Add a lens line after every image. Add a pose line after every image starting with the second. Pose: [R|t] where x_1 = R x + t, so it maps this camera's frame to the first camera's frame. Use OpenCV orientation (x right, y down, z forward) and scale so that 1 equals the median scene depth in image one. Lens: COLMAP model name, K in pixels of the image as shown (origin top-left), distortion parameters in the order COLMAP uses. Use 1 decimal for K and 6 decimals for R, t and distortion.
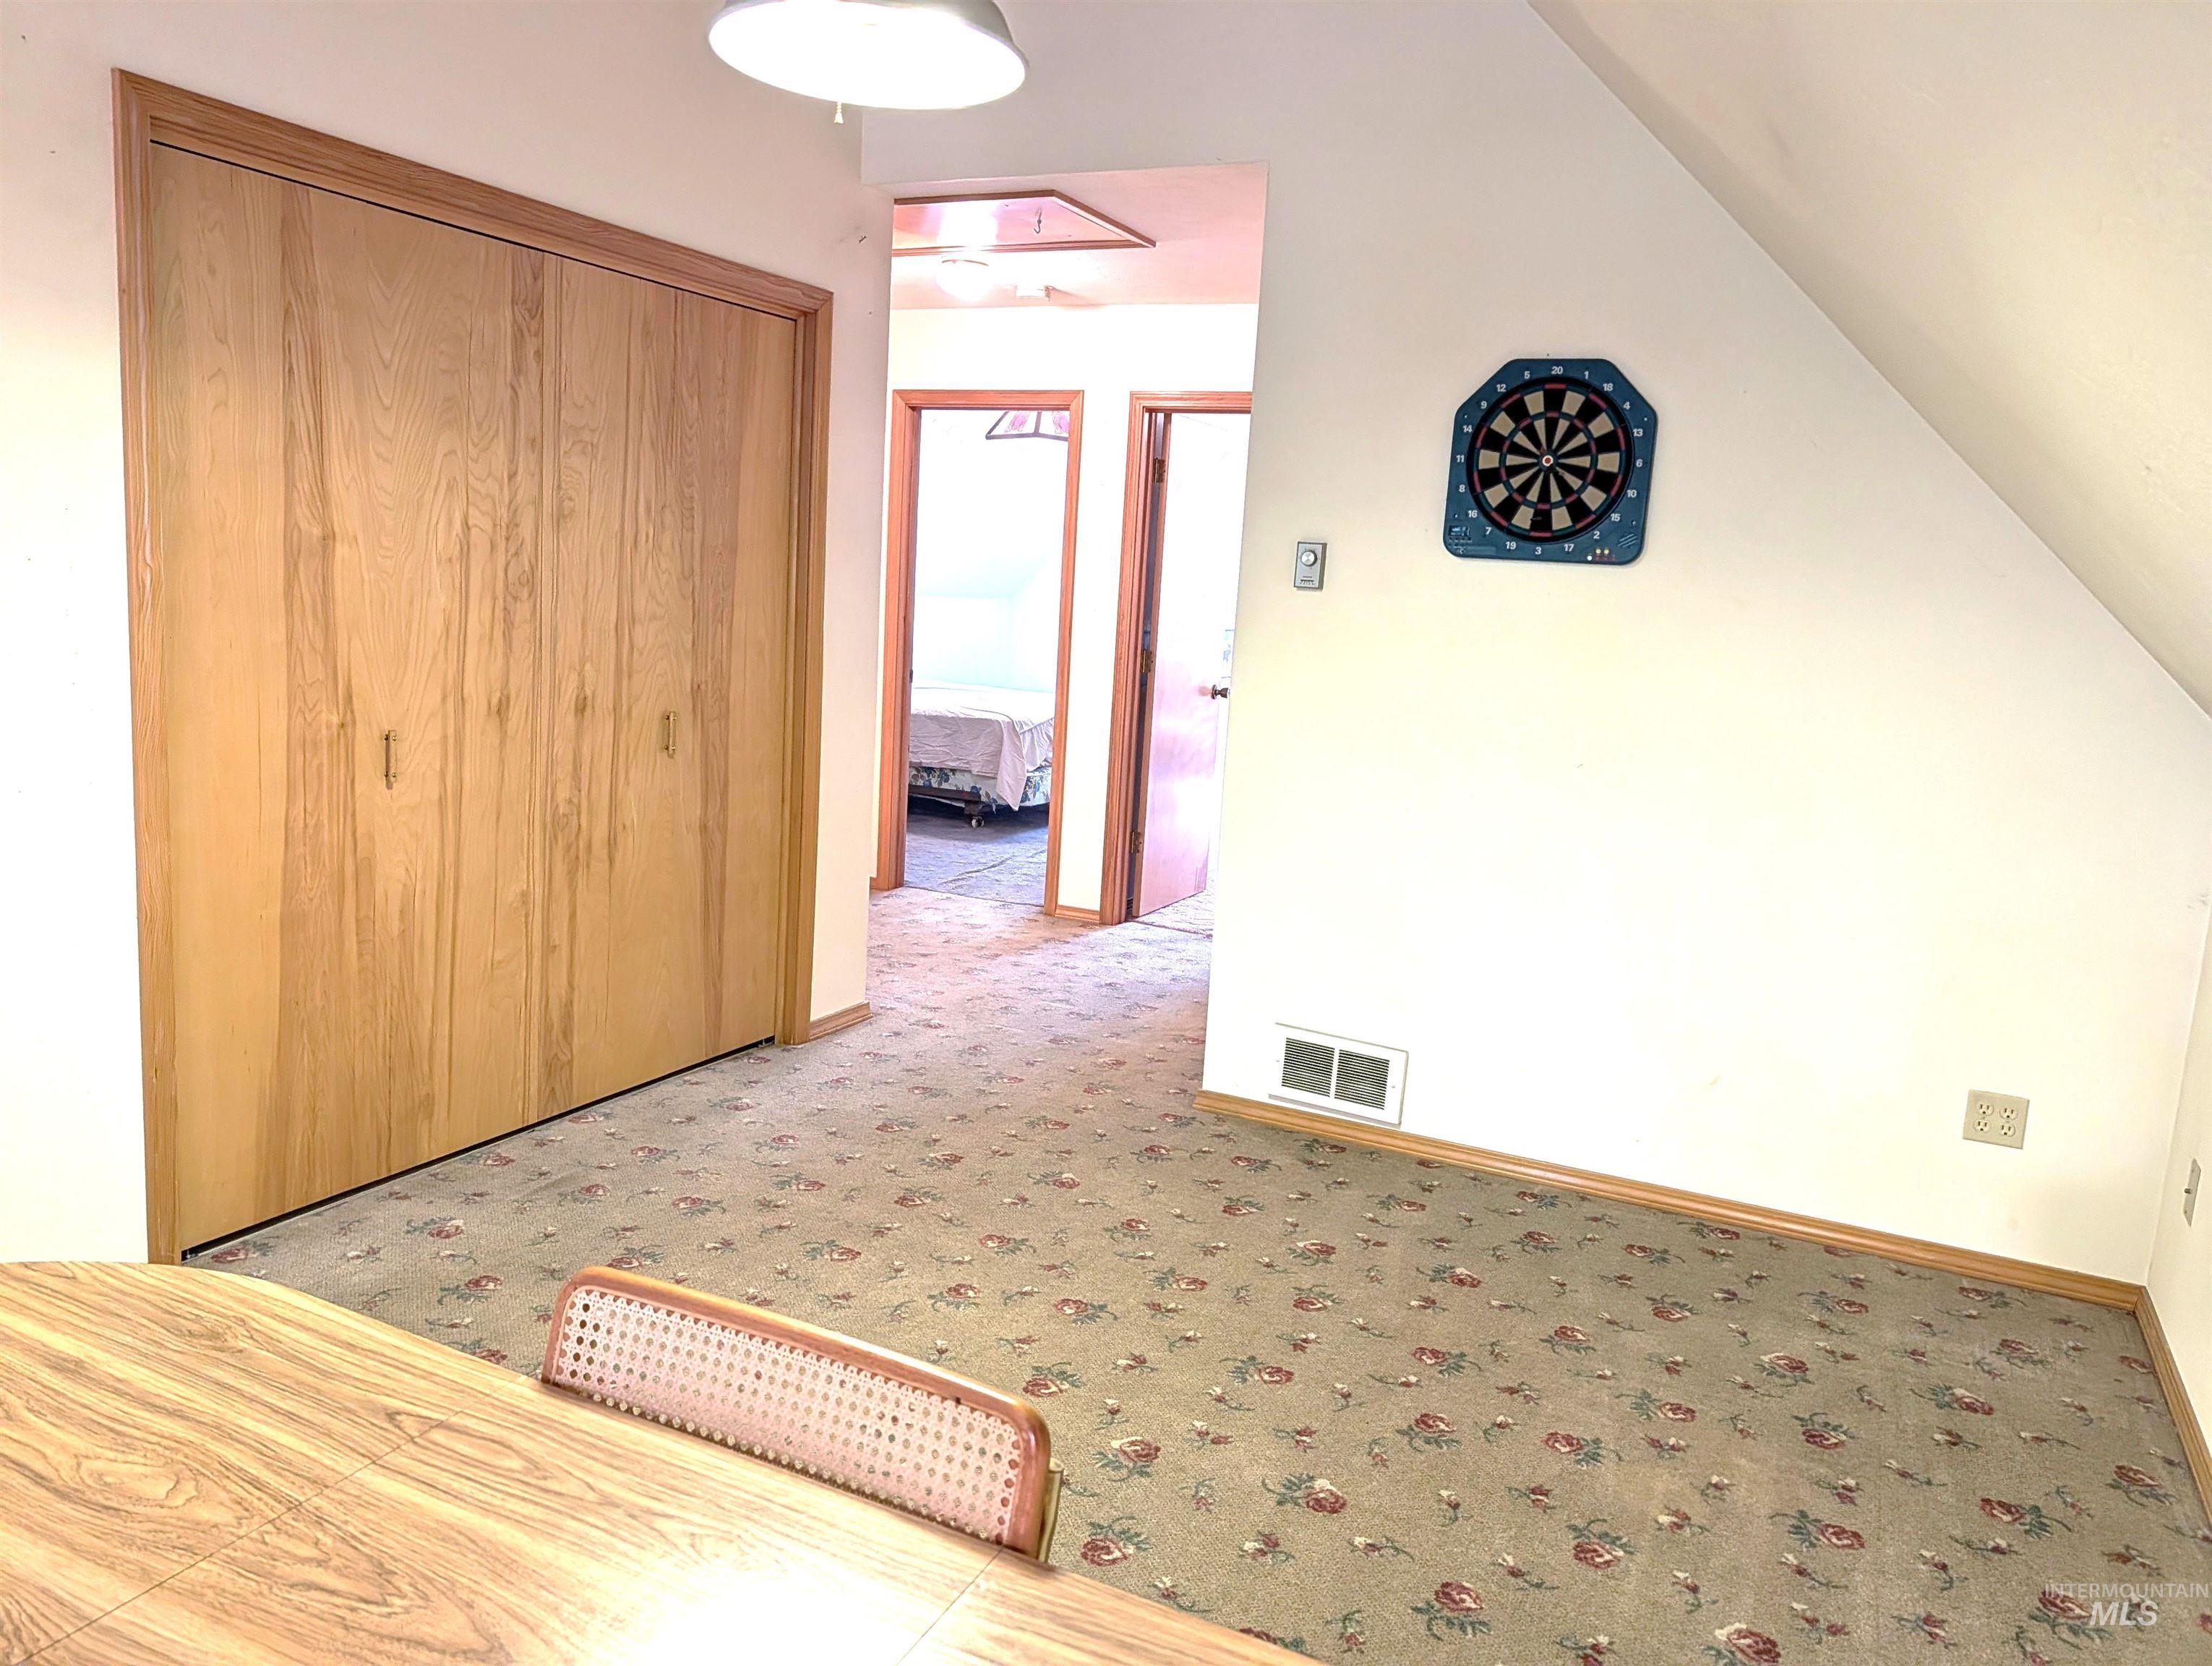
lens RADIAL K [[1580.3, 0, 1105.6], [0, 1580.3, 815.5], [0, 0, 1]] dist [0.018857, -0.000865]
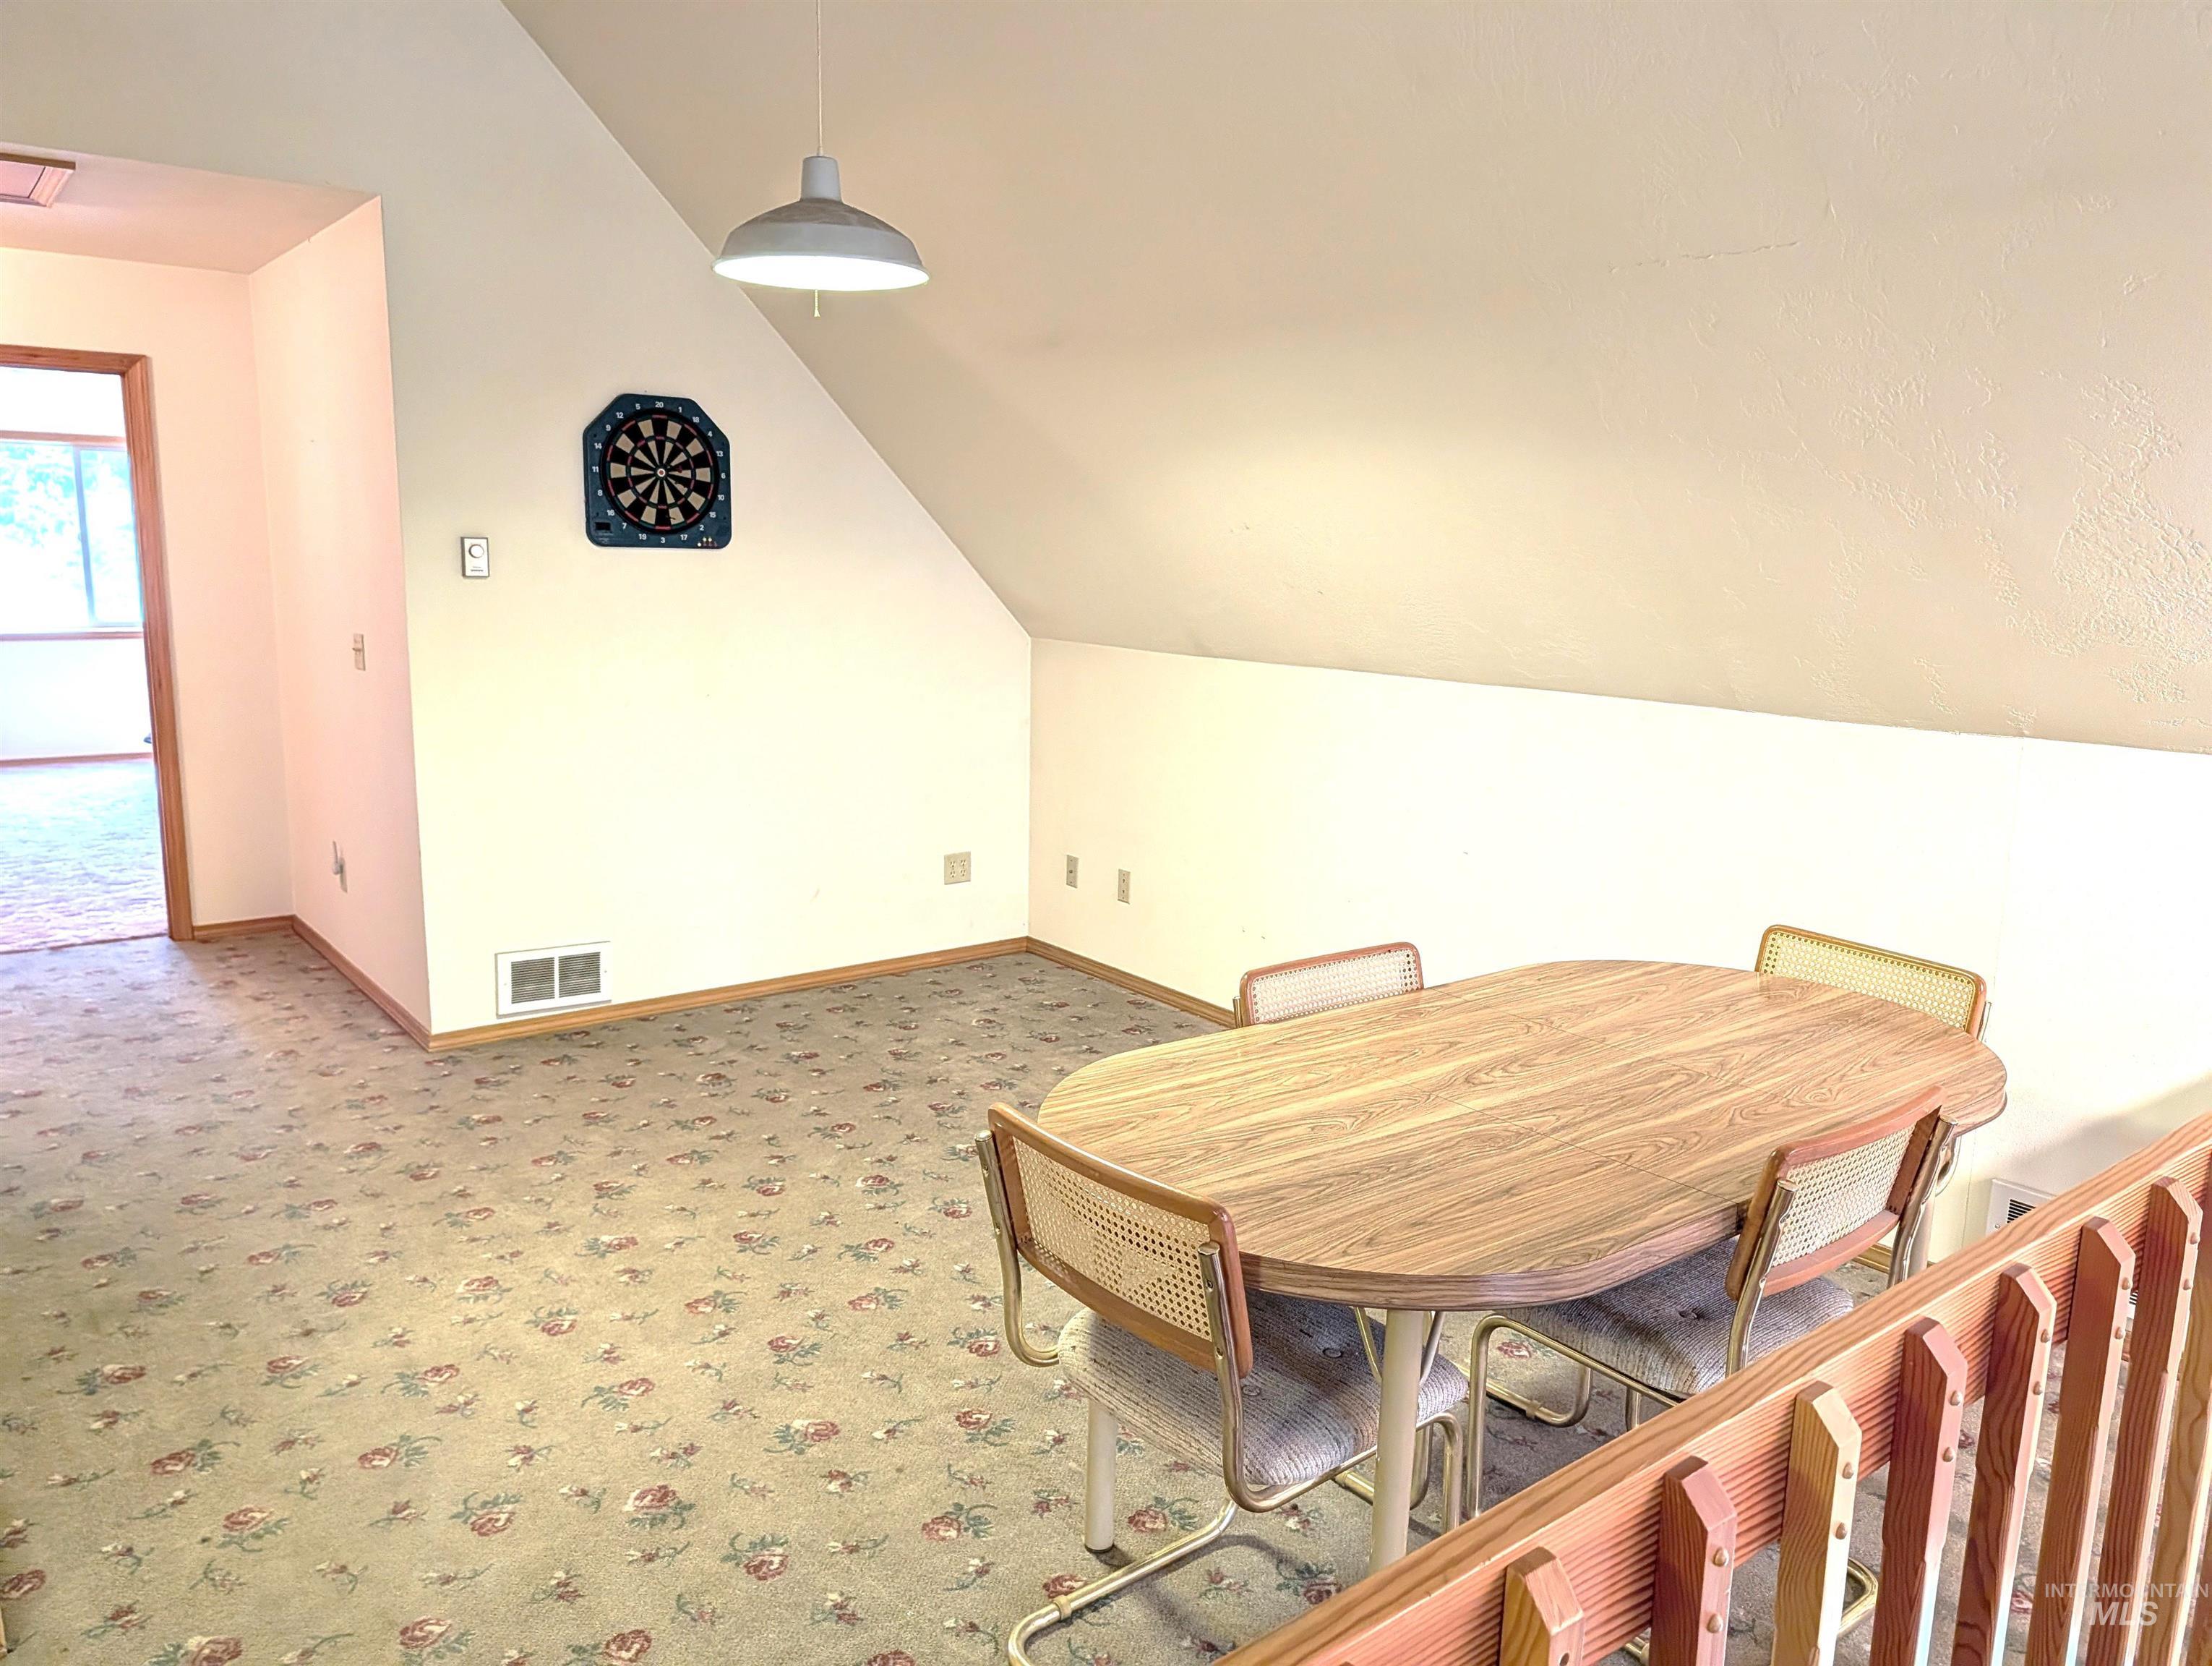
lens RADIAL K [[1602.7, 0, 1094.2], [0, 1602.7, 827.7], [0, 0, 1]] dist [0.006217, 0.000068]
pose [[0.445045, -0.205973, 0.871499, -0.795741], [0.141619, 0.977131, 0.158618, -0.094604], [-0.884239, 0.052829, 0.464036, 0.068110]]
